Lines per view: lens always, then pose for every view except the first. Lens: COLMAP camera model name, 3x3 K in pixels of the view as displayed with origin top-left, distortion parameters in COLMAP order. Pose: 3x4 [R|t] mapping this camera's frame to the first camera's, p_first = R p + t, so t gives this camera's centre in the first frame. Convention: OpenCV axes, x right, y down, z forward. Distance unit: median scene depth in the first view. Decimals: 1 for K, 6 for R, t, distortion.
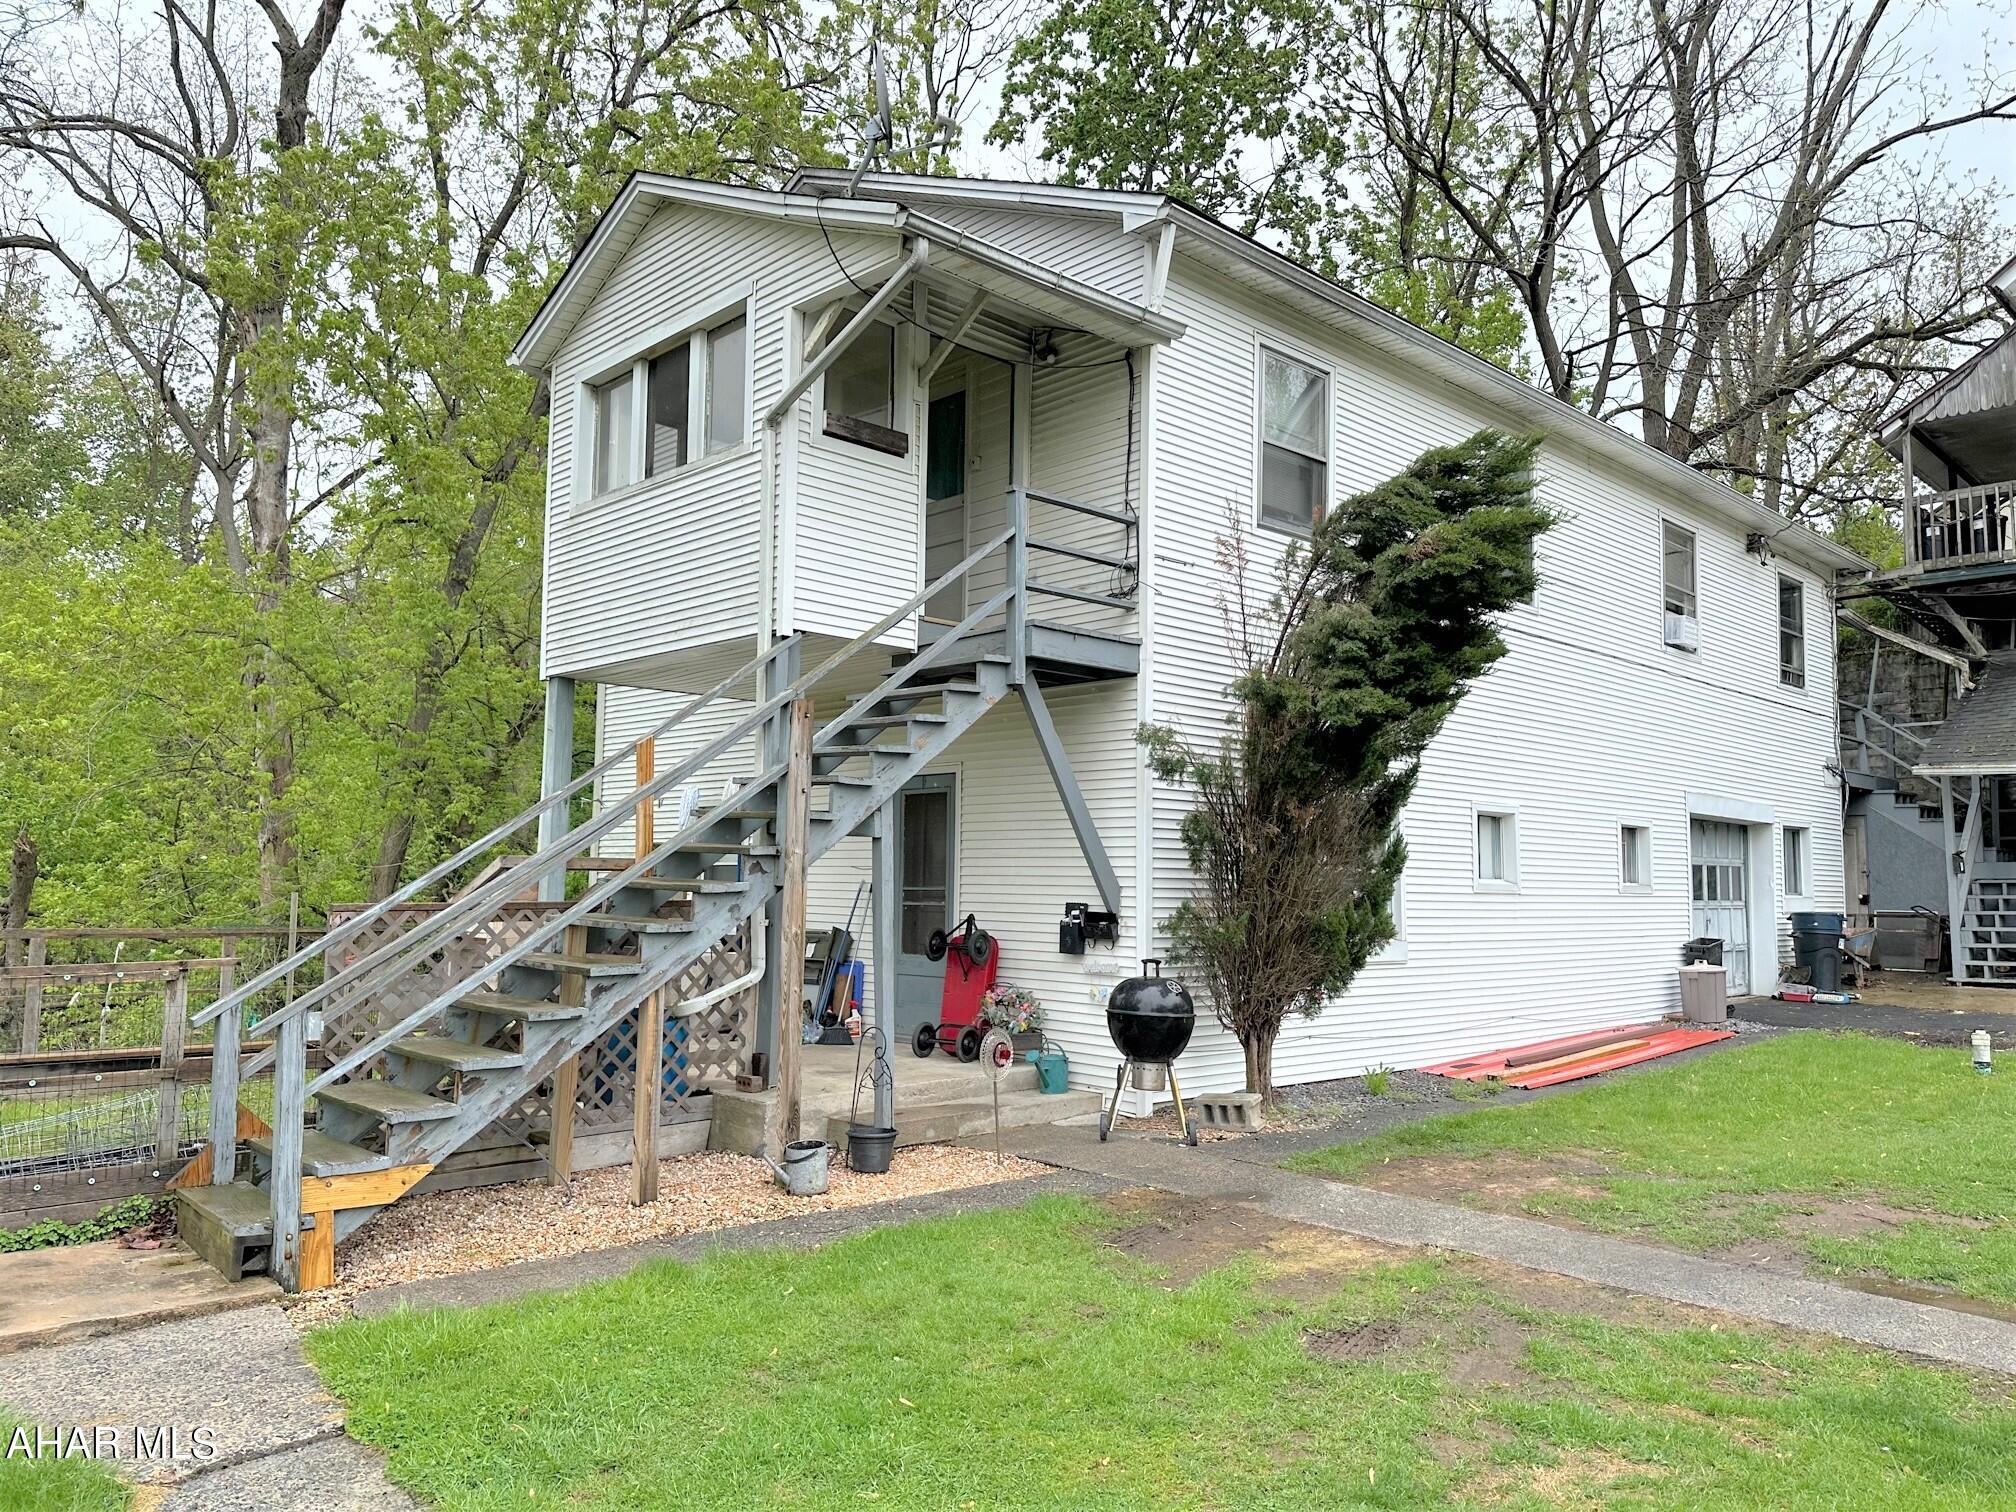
lens RADIAL K [[1400.9, 0, 1008.0], [0, 1400.9, 756.0], [0, 0, 1]] dist [0.039521, 0.000306]
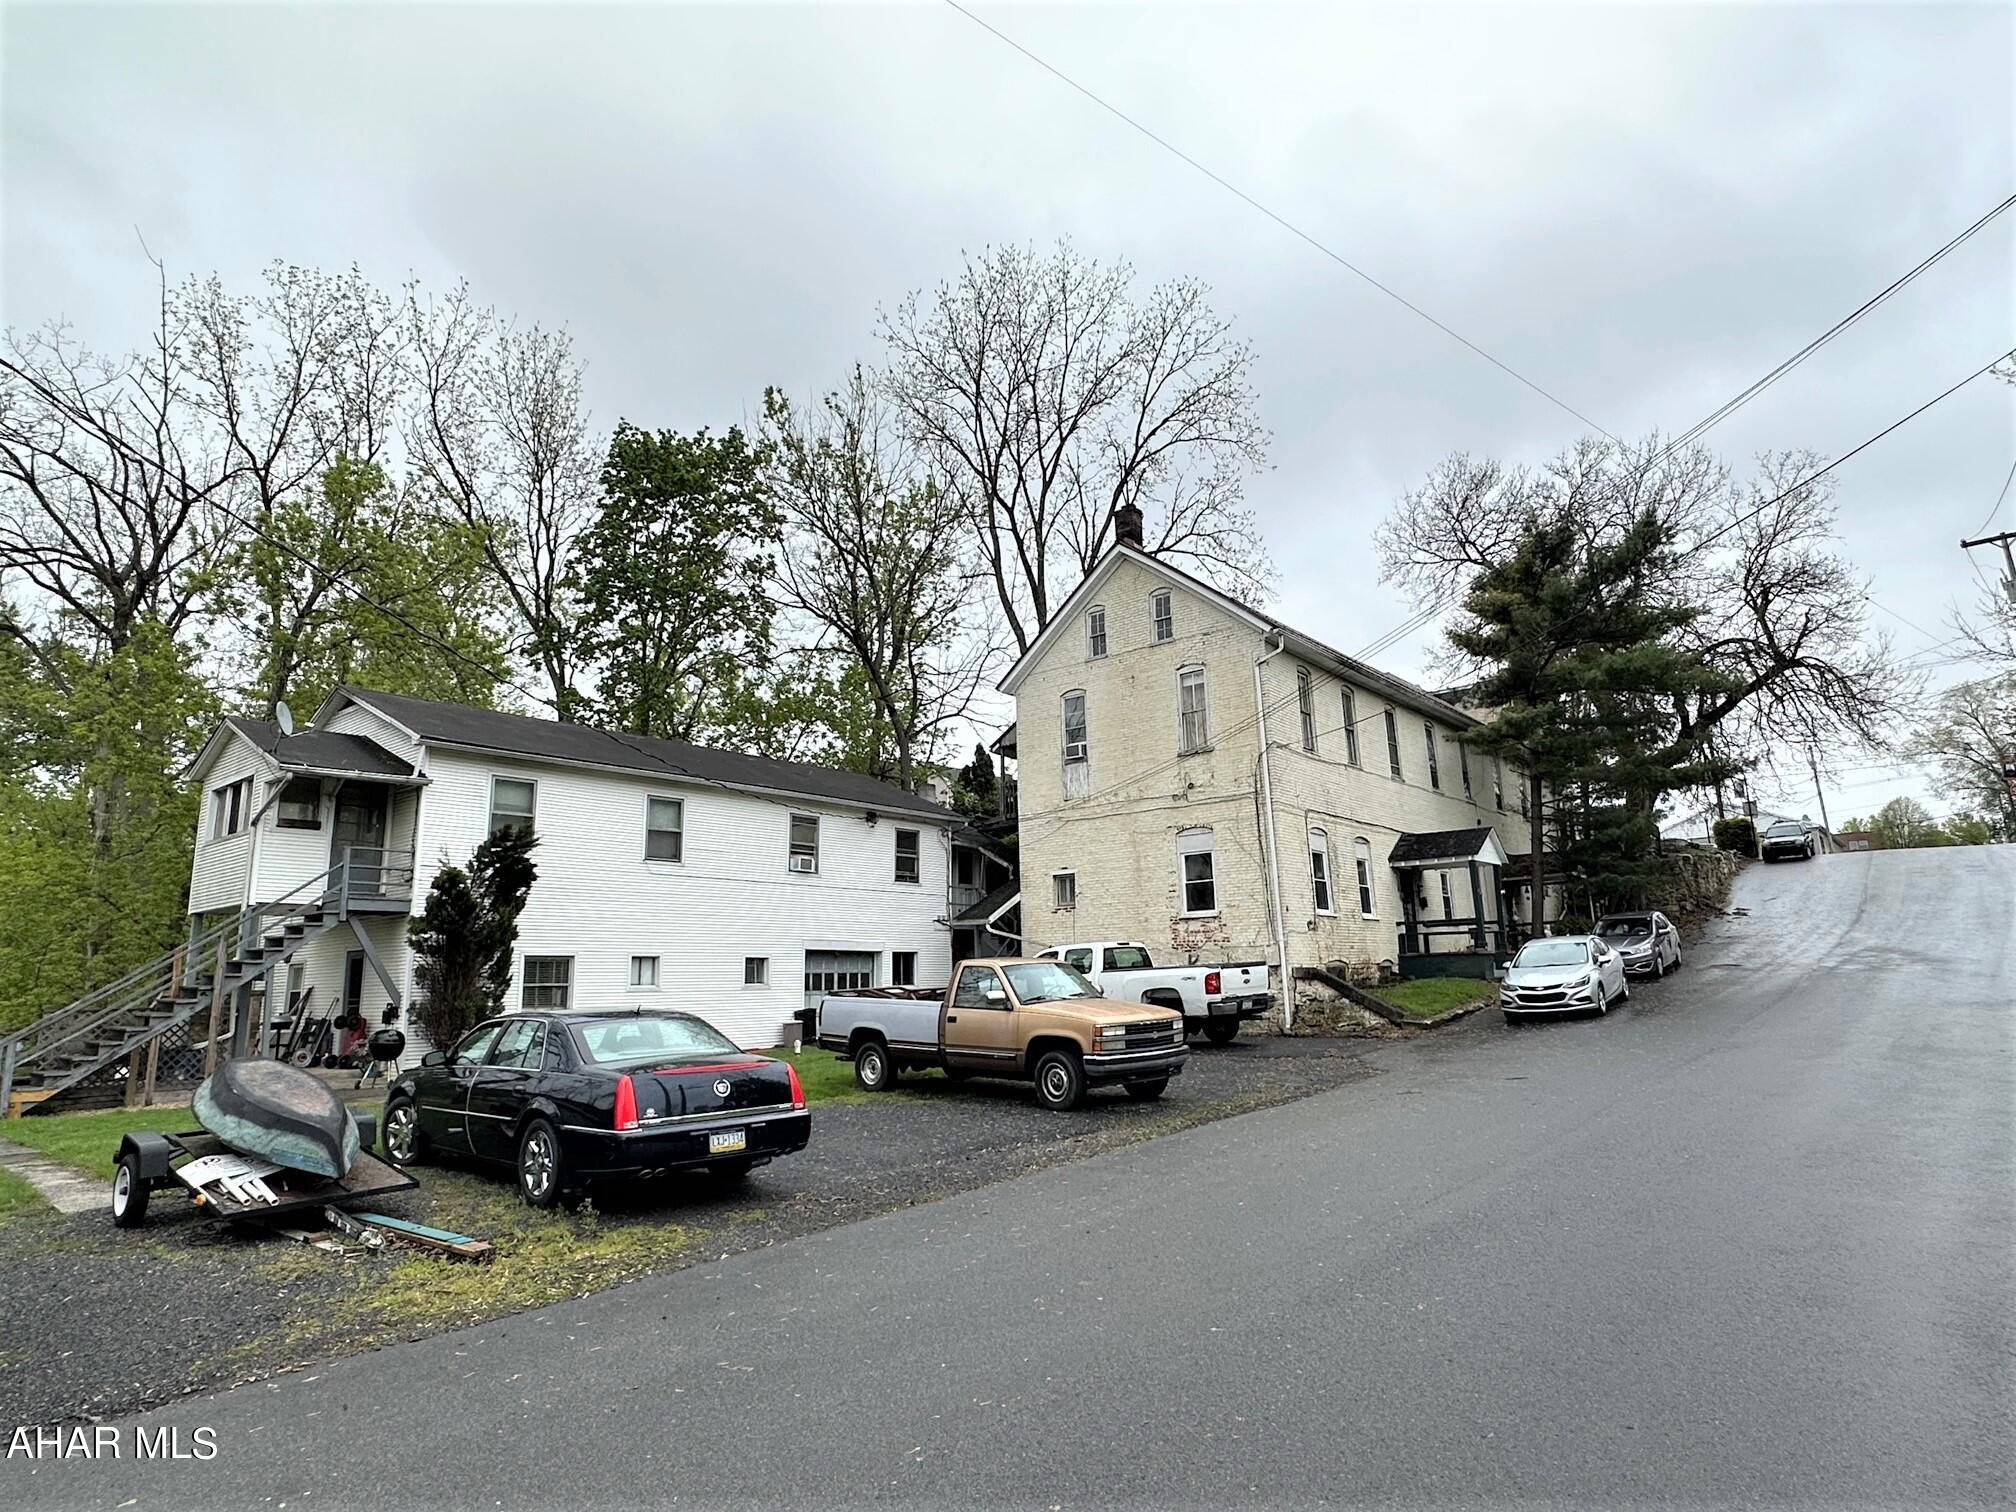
lens RADIAL K [[1131.6, 0, 1008.0], [0, 1131.6, 756.0], [0, 0, 1]] dist [0.000647, -0.000877]
pose [[0.991845, -0.014240, 0.126653, 0.896199], [0.029199, 0.992696, -0.117055, -0.064789], [-0.124061, 0.119798, 0.985016, -1.199686]]
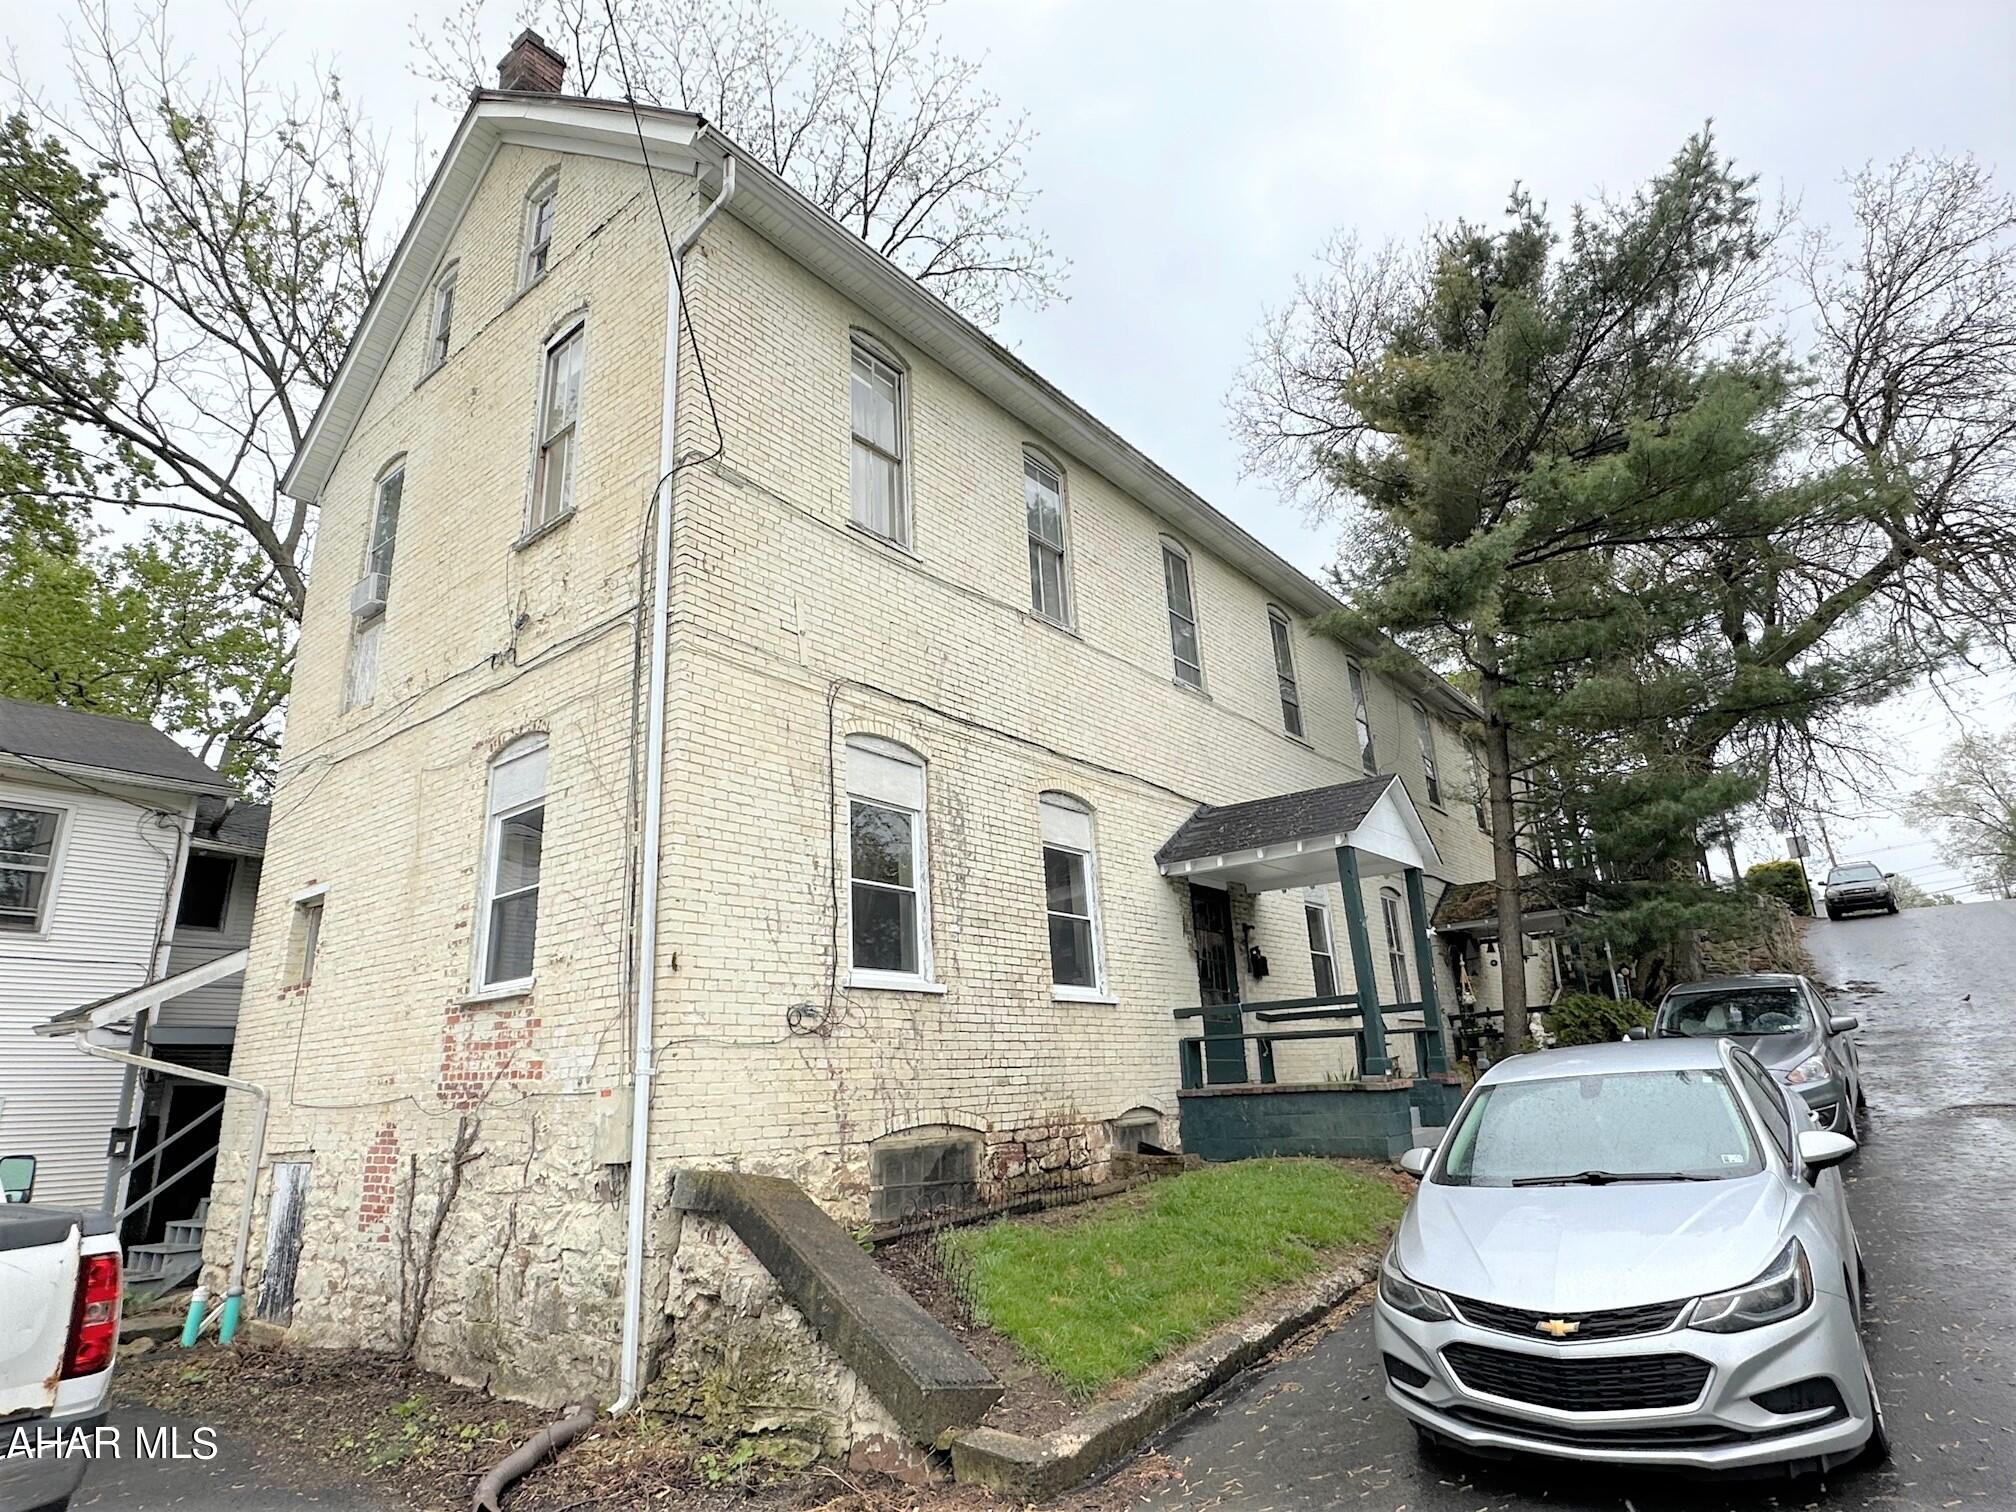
lens RADIAL K [[1090.3, 0, 1008.0], [0, 1090.3, 756.0], [0, 0, 1]] dist [-0.001007, -0.001308]
pose [[0.989569, -0.012895, 0.143480, 1.931291], [0.043341, 0.976489, -0.211165, 0.023173], [-0.137383, 0.215181, 0.966862, 0.479074]]
